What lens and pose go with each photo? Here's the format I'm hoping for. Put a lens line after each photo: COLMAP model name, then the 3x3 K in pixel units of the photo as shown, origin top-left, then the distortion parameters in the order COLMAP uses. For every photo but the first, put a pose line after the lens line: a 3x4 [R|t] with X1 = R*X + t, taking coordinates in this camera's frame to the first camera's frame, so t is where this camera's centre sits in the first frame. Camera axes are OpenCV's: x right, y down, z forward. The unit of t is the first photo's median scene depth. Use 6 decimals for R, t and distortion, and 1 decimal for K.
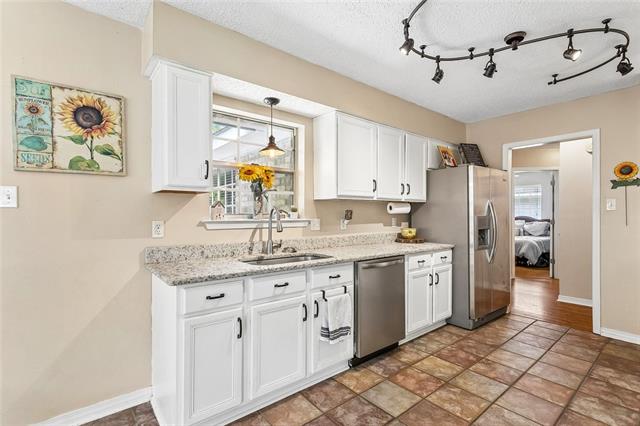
lens RADIAL K [[305.5, 0, 320.0], [0, 305.5, 213.0], [0, 0, 1]] dist [0.016936, -0.000176]
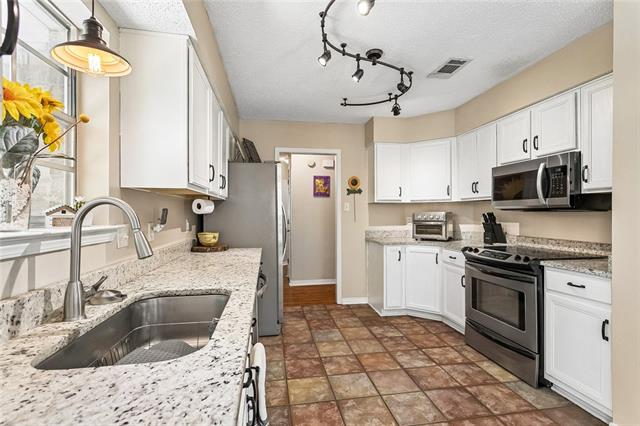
lens RADIAL K [[305.5, 0, 320.0], [0, 305.5, 213.0], [0, 0, 1]] dist [0.016936, -0.000176]
pose [[0.496747, -0.000935, 0.867895, -0.344916], [-0.000712, 0.999999, 0.001485, -0.001539], [-0.867895, -0.001355, 0.496745, 0.518704]]
